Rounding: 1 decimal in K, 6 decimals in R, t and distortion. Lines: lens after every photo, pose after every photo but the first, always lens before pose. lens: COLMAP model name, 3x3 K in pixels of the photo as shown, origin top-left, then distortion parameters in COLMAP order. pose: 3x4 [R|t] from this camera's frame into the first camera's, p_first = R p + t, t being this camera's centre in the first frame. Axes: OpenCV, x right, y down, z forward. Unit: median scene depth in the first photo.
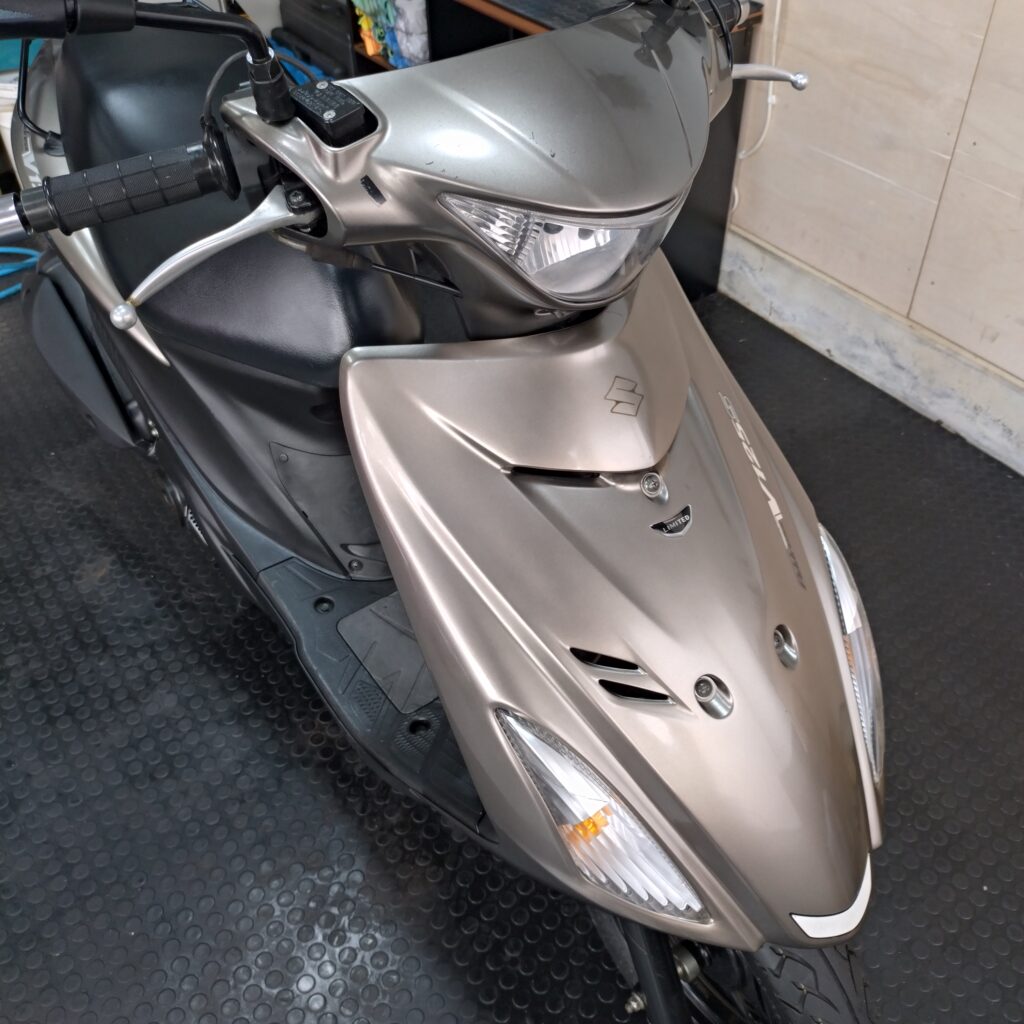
lens RADIAL K [[1029.4, 0, 522.0], [0, 1029.4, 506.5], [0, 0, 1]] dist [-0.001964, 0.000000]
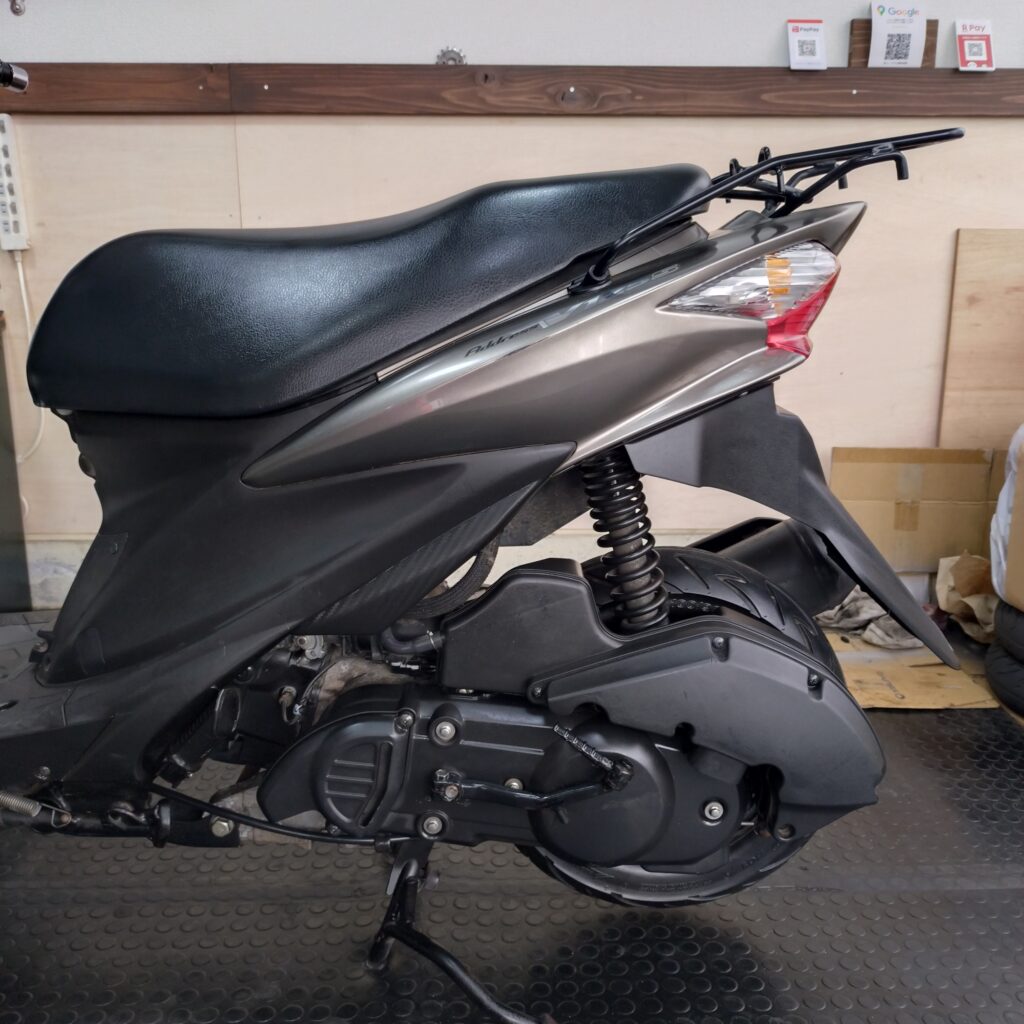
lens RADIAL K [[1029.4, 0, 522.5], [0, 1029.4, 517.6], [0, 0, 1]] dist [-0.001964, 0.000000]
pose [[0.542600, -0.194360, 0.817196, -0.464817], [0.561821, 0.807203, -0.181053, 0.201701], [-0.624454, 0.557357, 0.547184, 0.294507]]
